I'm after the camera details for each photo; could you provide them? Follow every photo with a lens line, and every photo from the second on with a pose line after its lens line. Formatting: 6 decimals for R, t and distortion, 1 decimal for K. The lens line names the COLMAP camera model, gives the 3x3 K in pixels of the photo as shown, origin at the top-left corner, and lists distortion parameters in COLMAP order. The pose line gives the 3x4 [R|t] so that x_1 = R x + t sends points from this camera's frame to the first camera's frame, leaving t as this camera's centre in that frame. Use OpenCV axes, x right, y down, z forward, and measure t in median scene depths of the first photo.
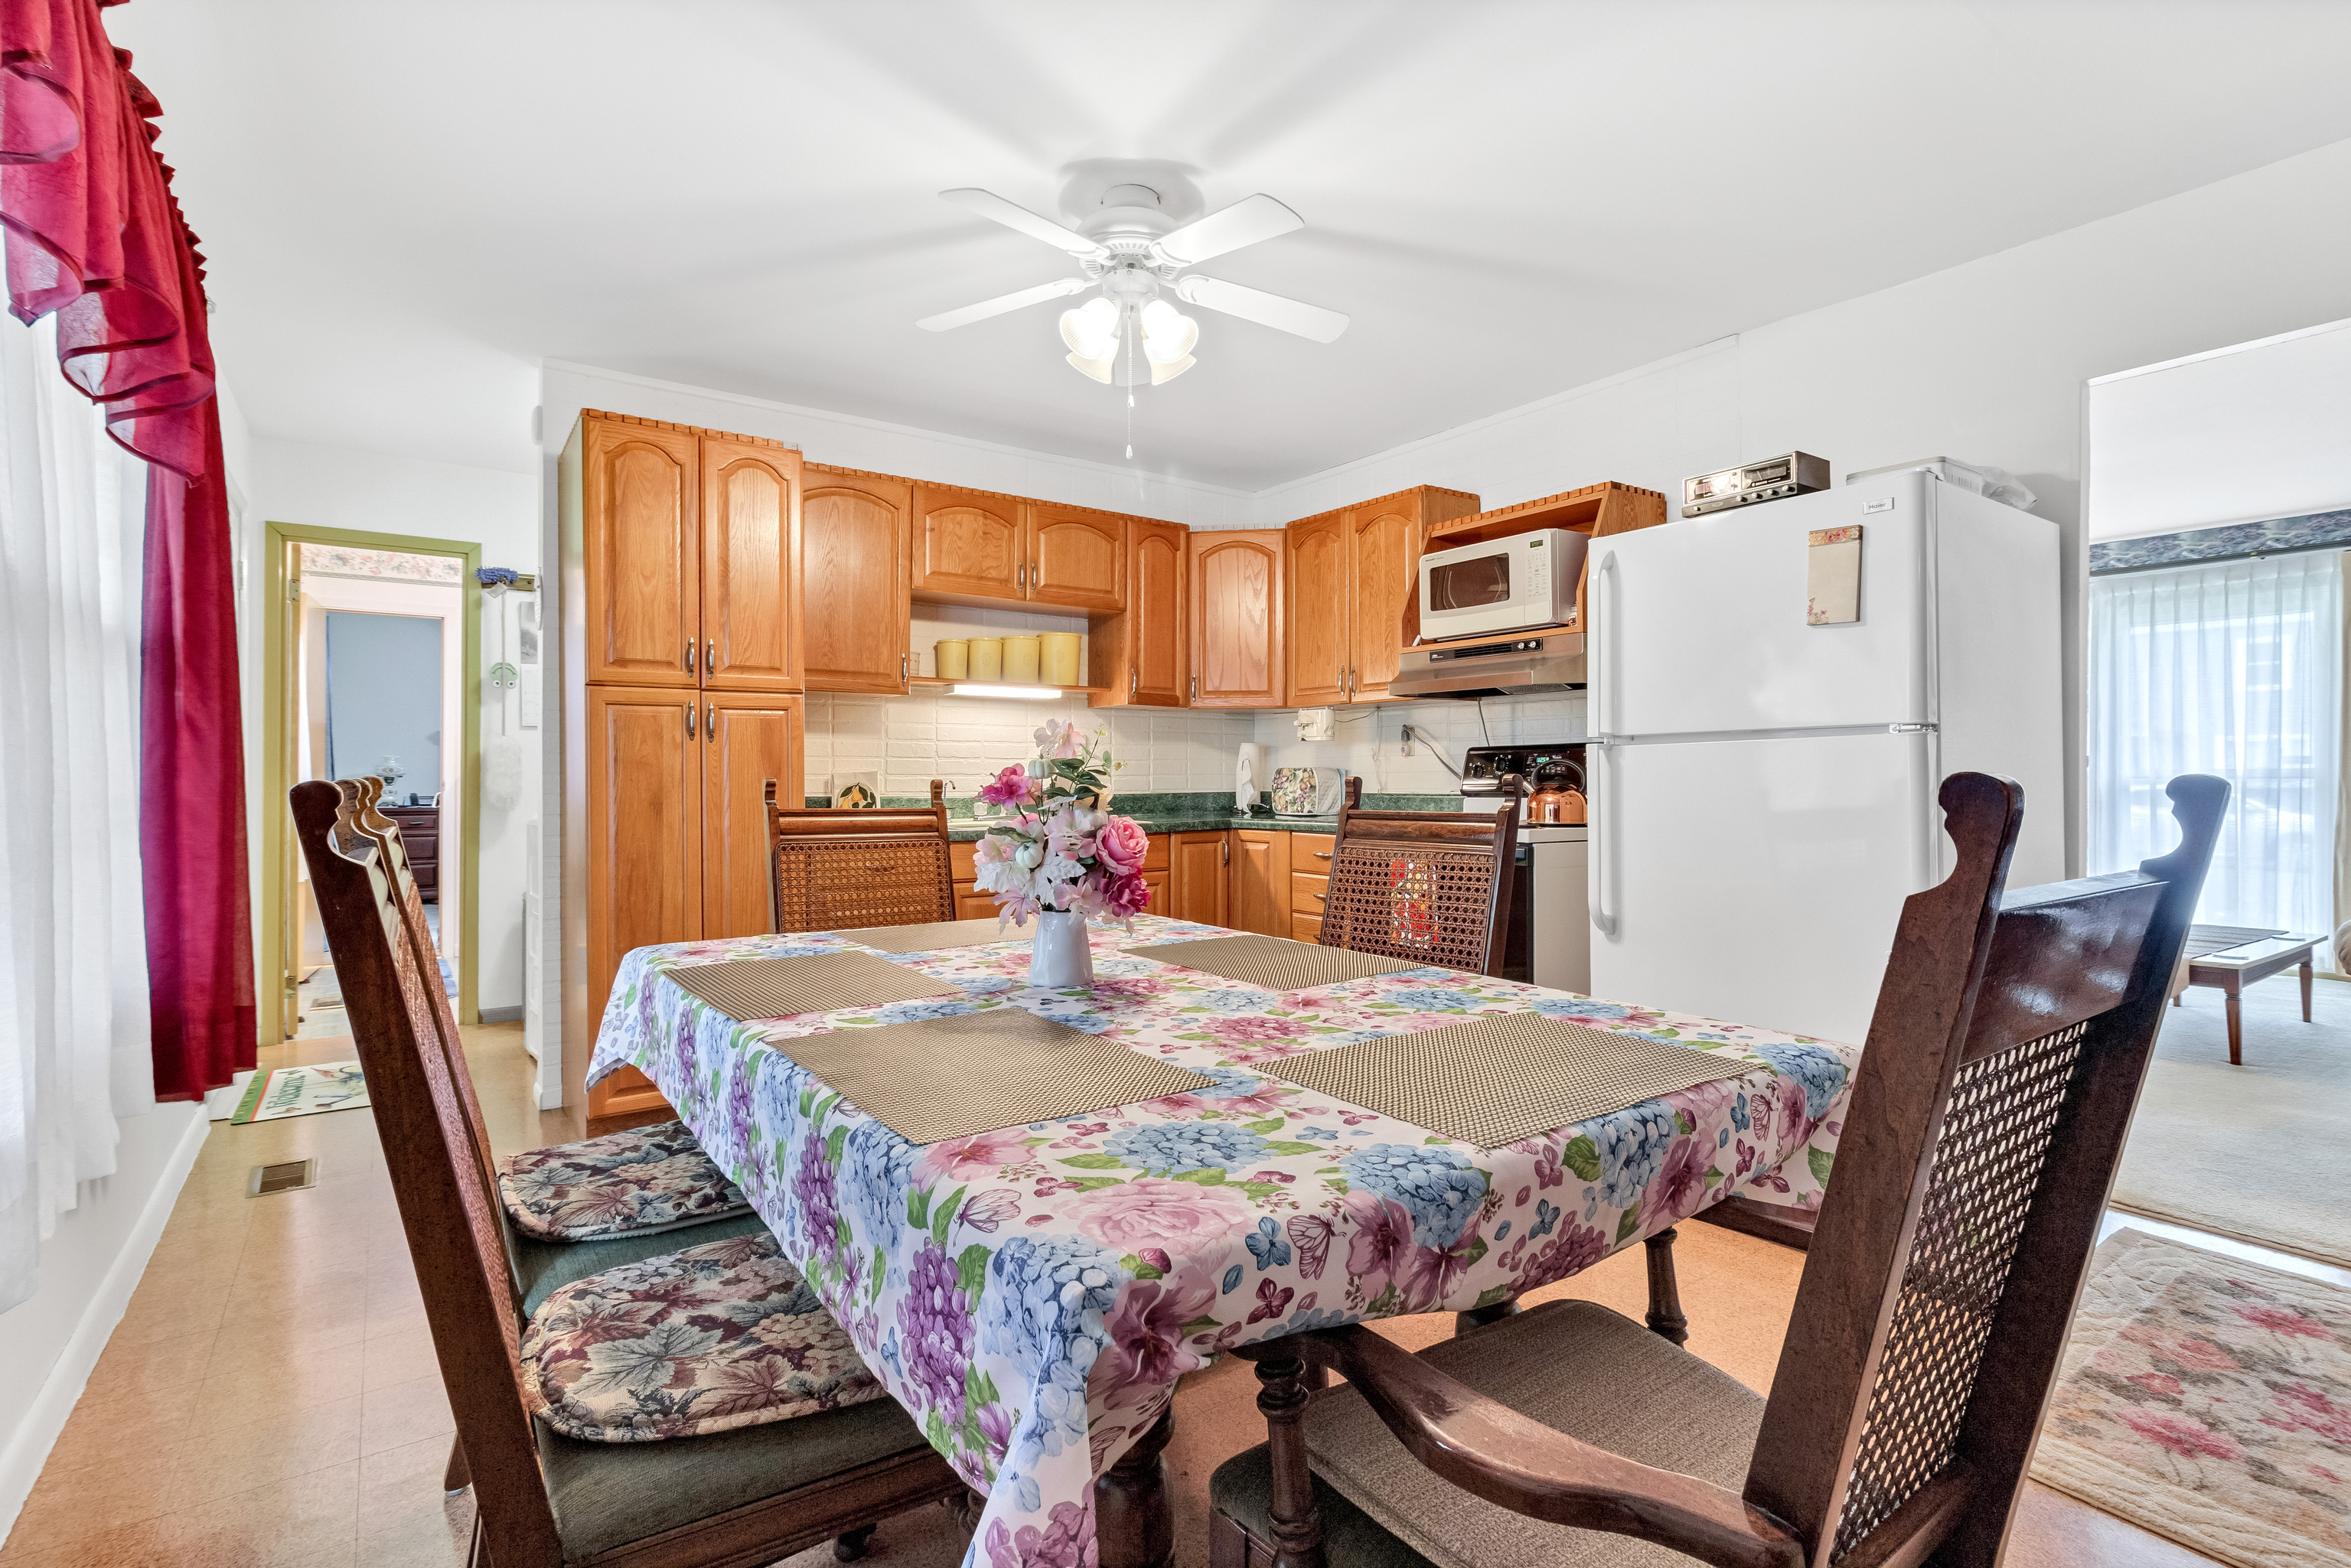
lens RADIAL K [[1104.2, 0, 1181.3], [0, 1104.2, 772.8], [0, 0, 1]] dist [0.002287, 0.000255]
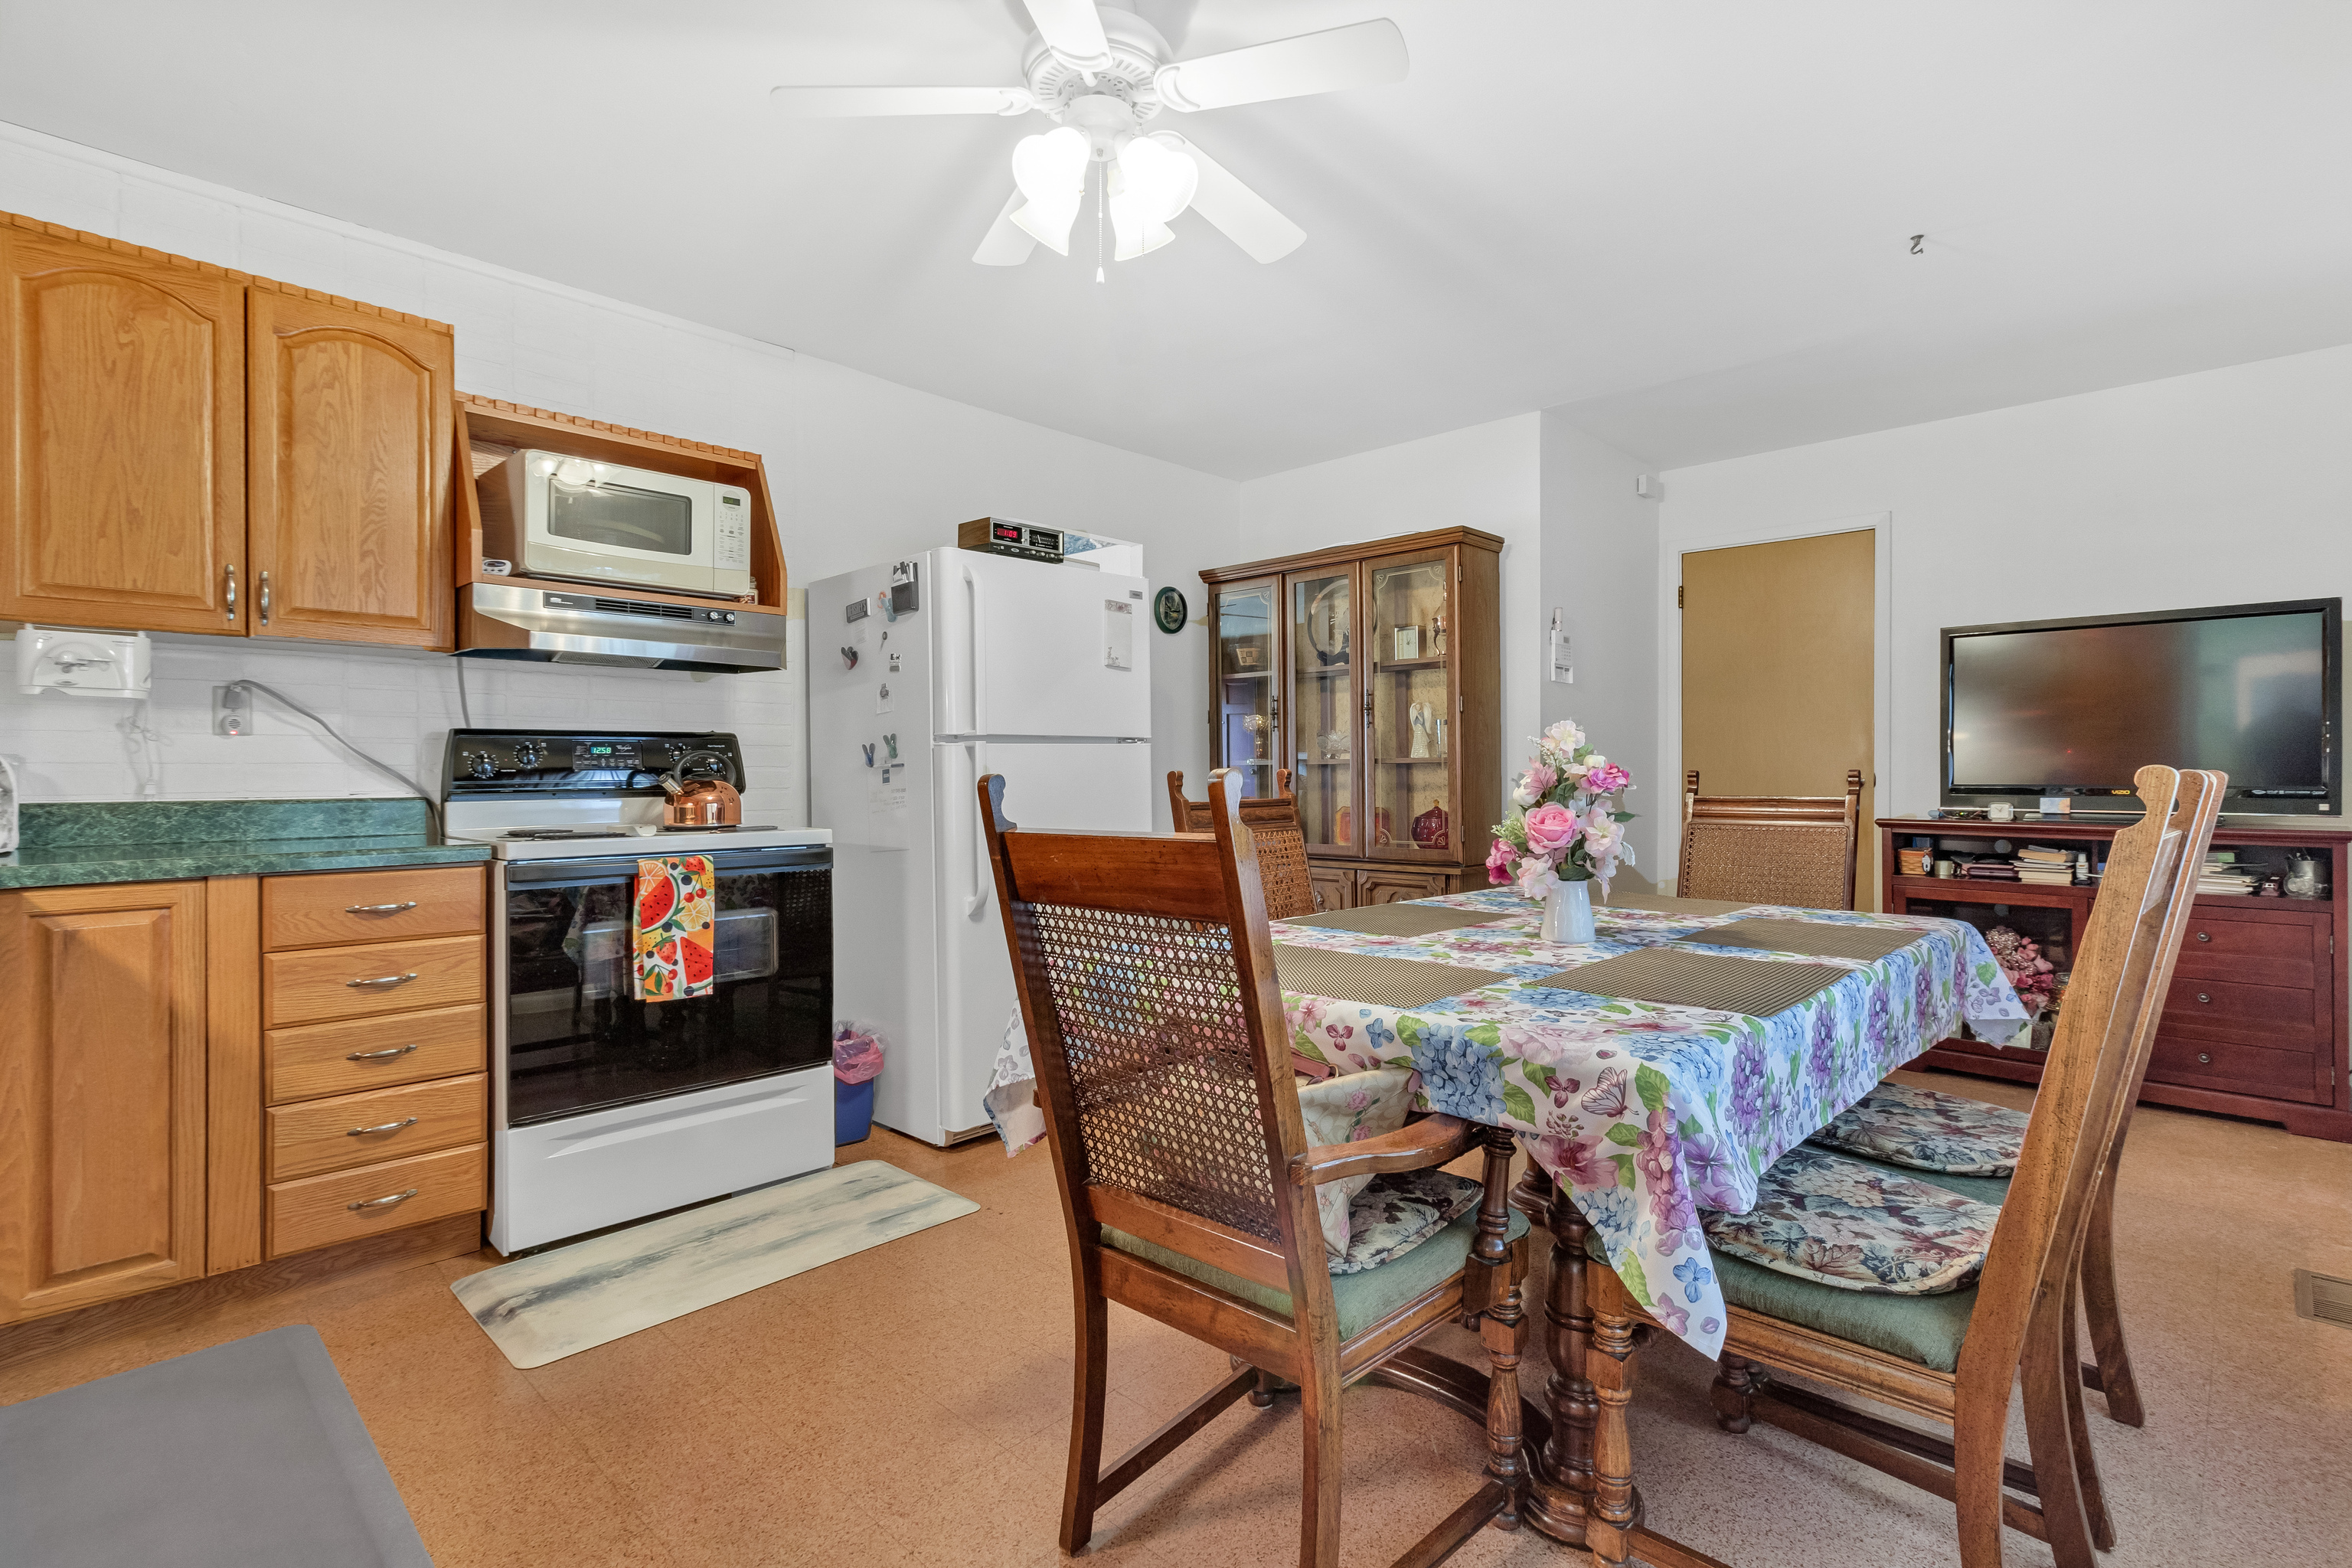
lens RADIAL K [[1151.0, 0, 1176.0], [0, 1151.0, 784.0], [0, 0, 1]] dist [0.000621, 0.000109]
pose [[-0.193433, -0.011399, 0.981047, -0.474986], [-0.003546, 0.999934, 0.010919, 0.001872], [-0.981107, -0.001367, -0.193460, 0.627022]]
